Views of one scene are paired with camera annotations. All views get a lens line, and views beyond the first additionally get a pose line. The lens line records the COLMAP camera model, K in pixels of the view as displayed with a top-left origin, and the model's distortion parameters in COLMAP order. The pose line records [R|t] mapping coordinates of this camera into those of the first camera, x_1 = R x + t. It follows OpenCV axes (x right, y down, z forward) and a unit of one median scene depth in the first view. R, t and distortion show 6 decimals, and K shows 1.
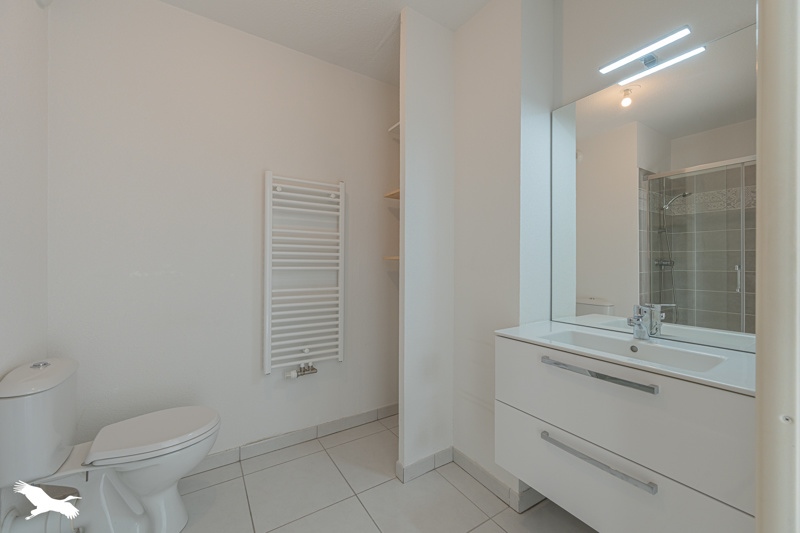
lens RADIAL K [[312.9, 0, 400.9], [0, 312.9, 265.9], [0, 0, 1]] dist [0.000128, -0.000820]
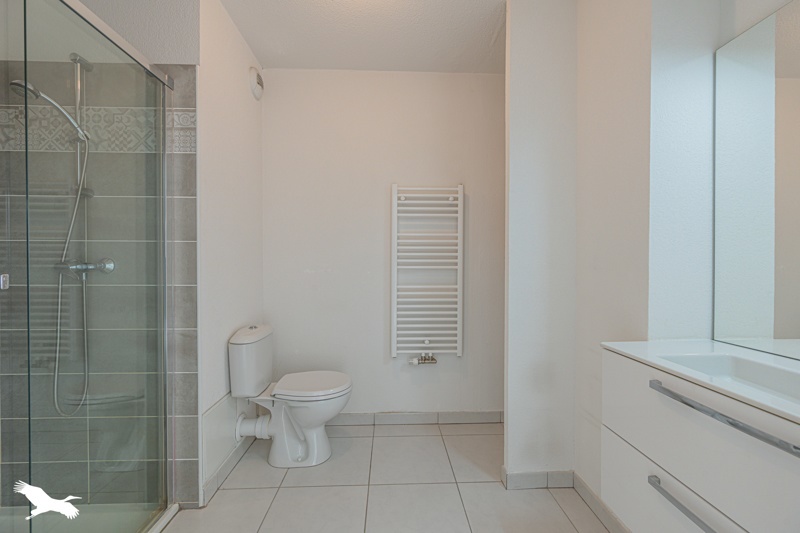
lens RADIAL K [[312.9, 0, 402.9], [0, 312.9, 268.5], [0, 0, 1]] dist [0.000128, -0.000820]
pose [[0.861376, 0.003632, -0.507955, 0.196991], [0.001158, 0.999958, 0.009113, 0.001121], [0.507966, -0.008438, 0.861336, 0.007499]]
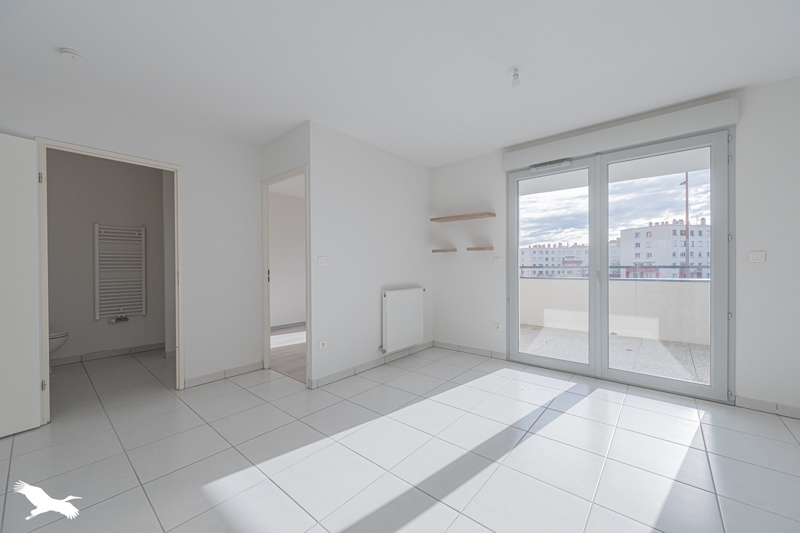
lens RADIAL K [[312.9, 0, 398.9], [0, 312.9, 268.6], [0, 0, 1]] dist [0.000128, -0.000820]
pose [[0.959153, -0.011004, 0.282673, 0.924023], [0.008872, 0.999922, 0.008820, -0.001064], [-0.282748, -0.005952, 0.959176, -1.580323]]
